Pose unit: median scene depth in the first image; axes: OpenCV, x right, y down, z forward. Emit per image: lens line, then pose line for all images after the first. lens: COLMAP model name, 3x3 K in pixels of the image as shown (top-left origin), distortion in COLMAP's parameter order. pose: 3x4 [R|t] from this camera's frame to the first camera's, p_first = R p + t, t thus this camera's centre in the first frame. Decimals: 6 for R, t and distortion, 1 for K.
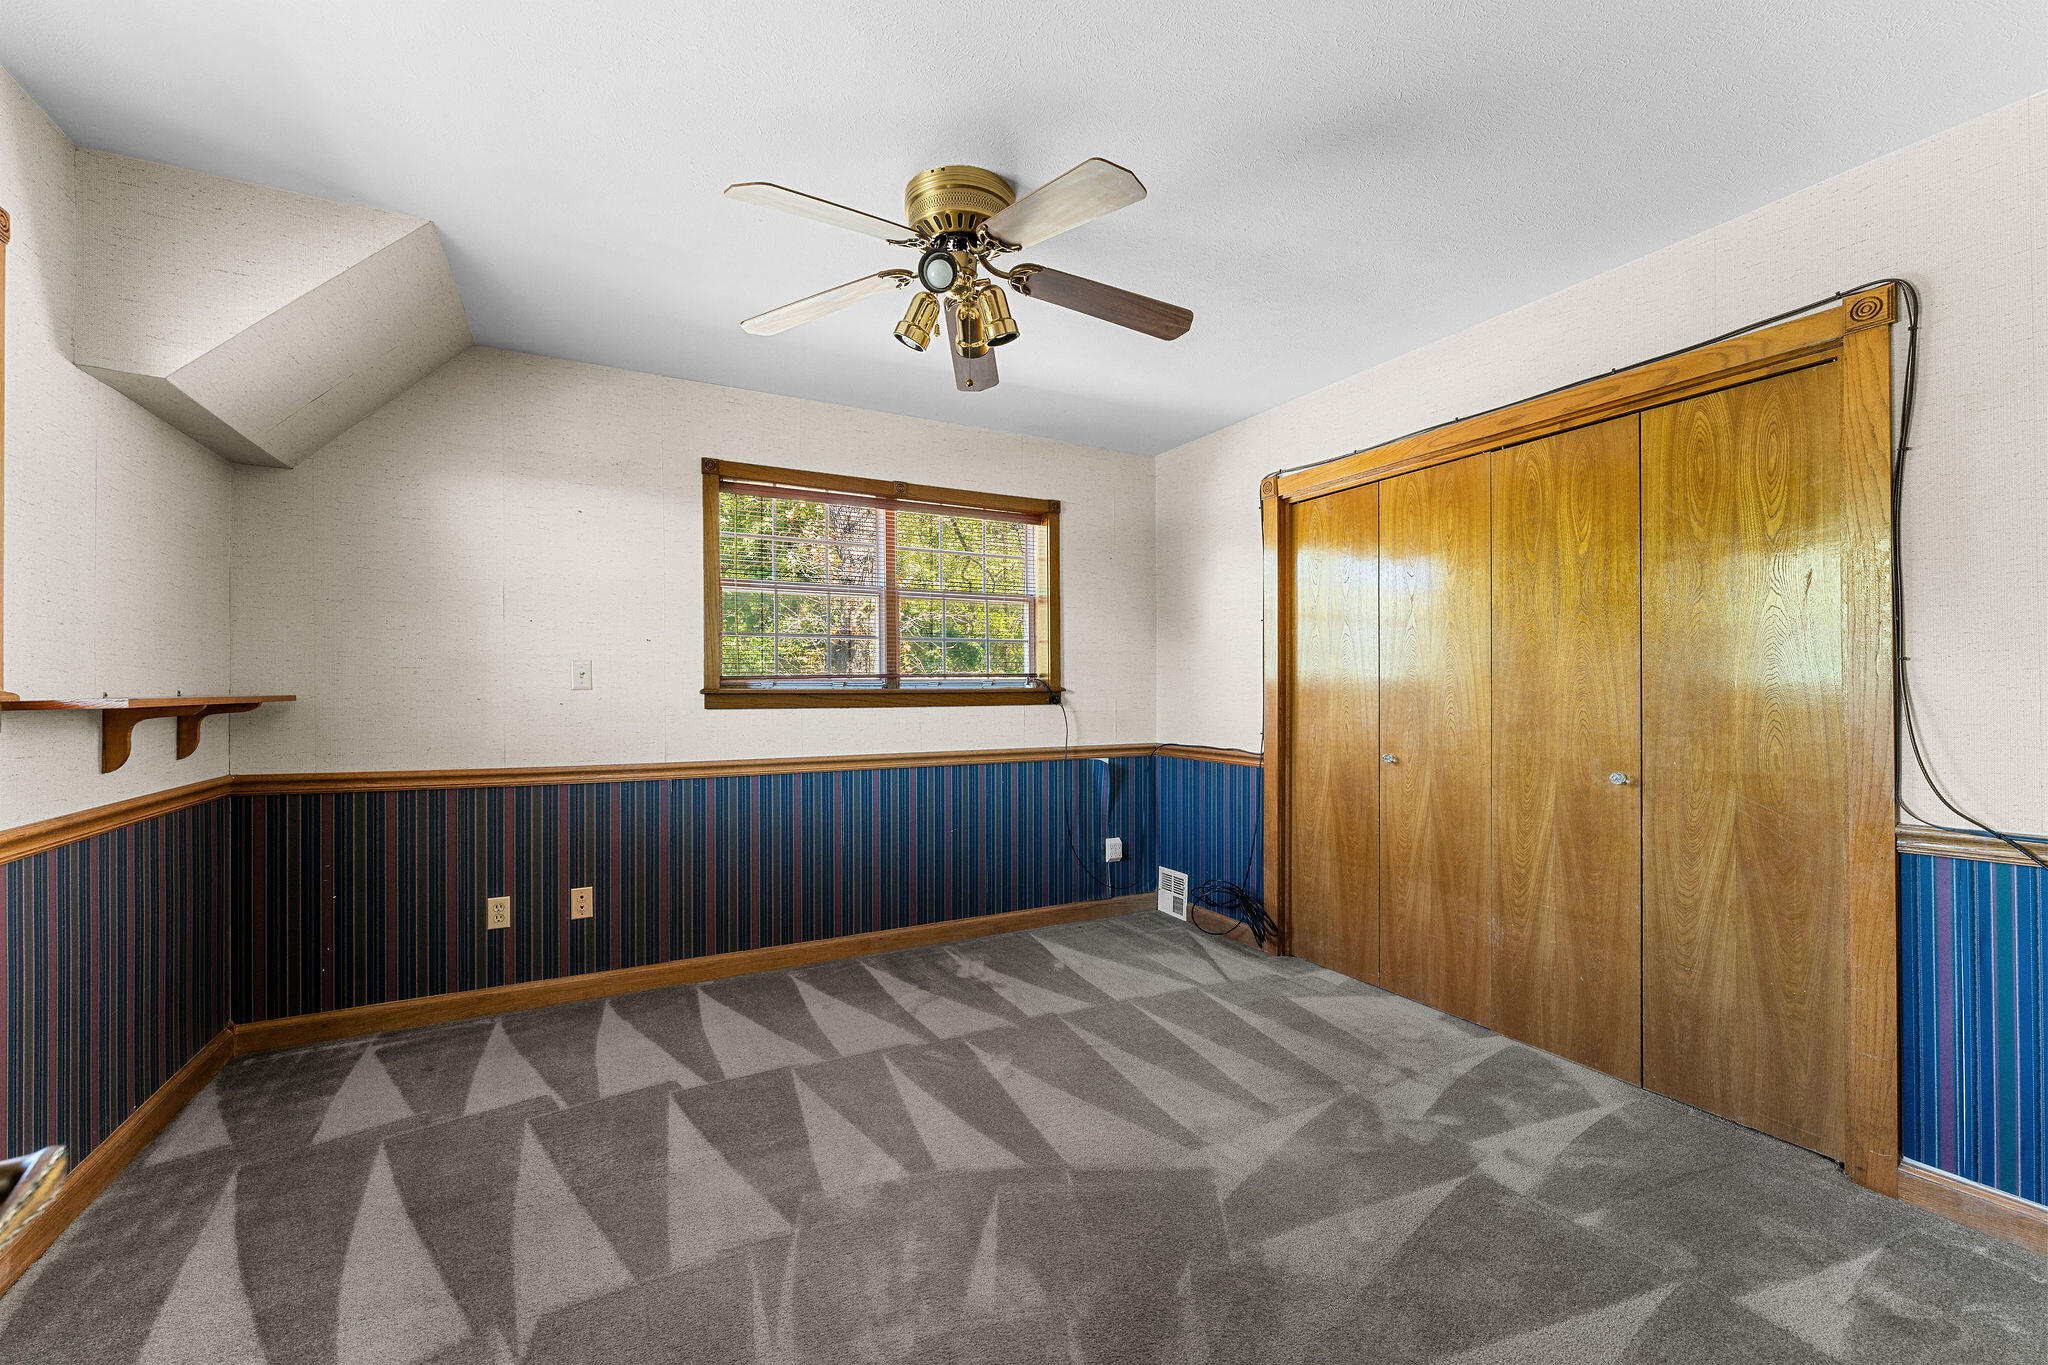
lens RADIAL K [[816.9, 0, 1024.0], [0, 816.9, 682.5], [0, 0, 1]] dist [0.003760, 0.000018]
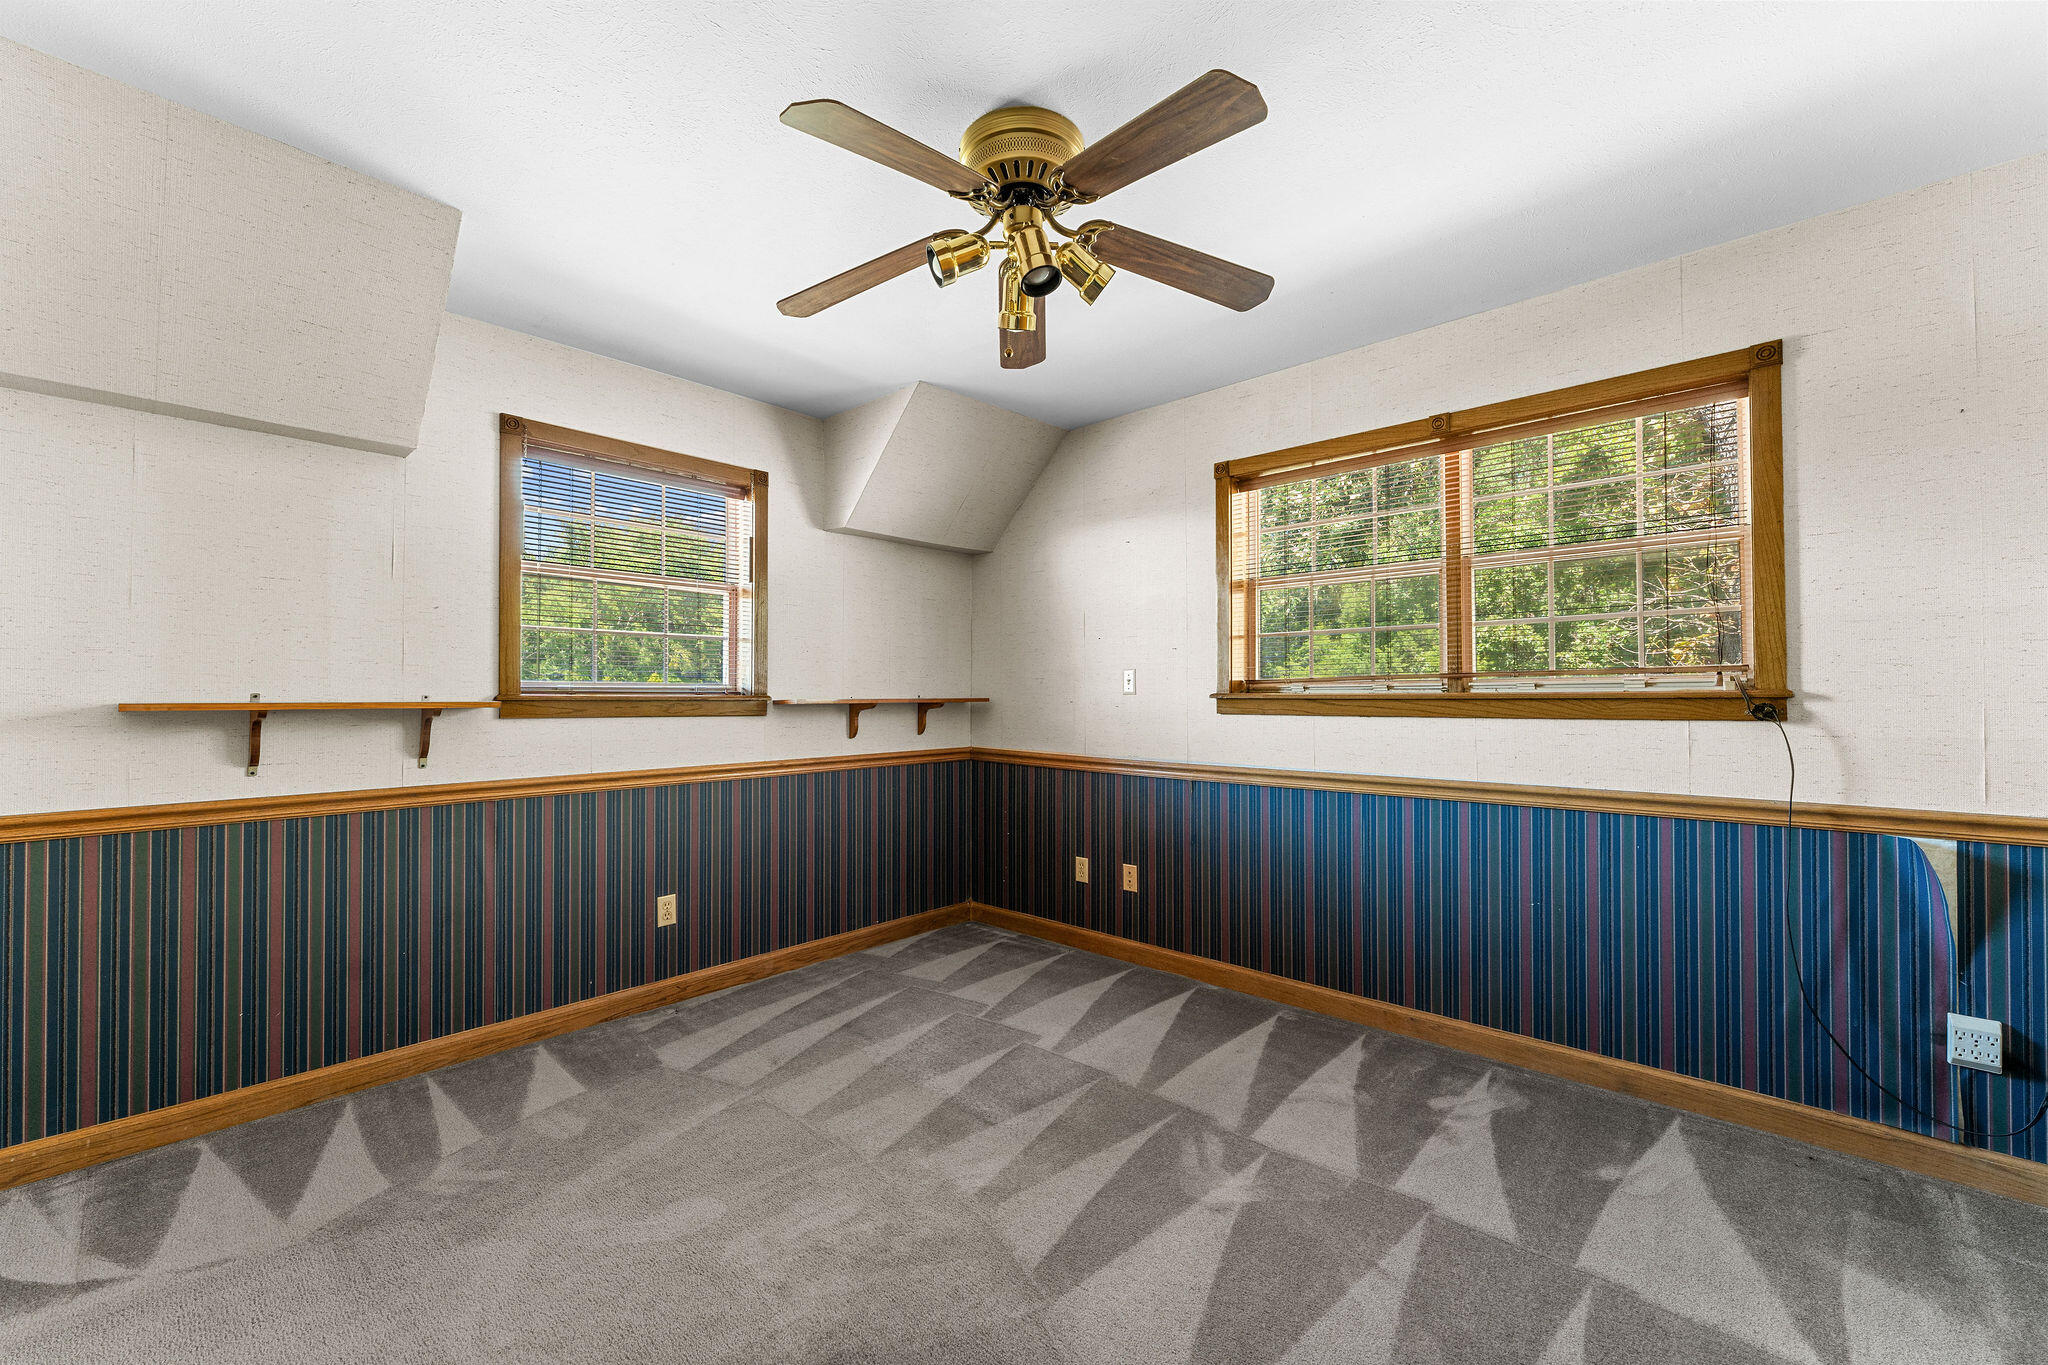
lens RADIAL K [[814.7, 0, 1016.3], [0, 814.7, 686.7], [0, 0, 1]] dist [0.001580, -0.000119]
pose [[0.333753, -0.010814, -0.942598, 0.477575], [0.005721, 0.999939, -0.009446, 0.007883], [0.942643, -0.002240, 0.333795, 0.443382]]
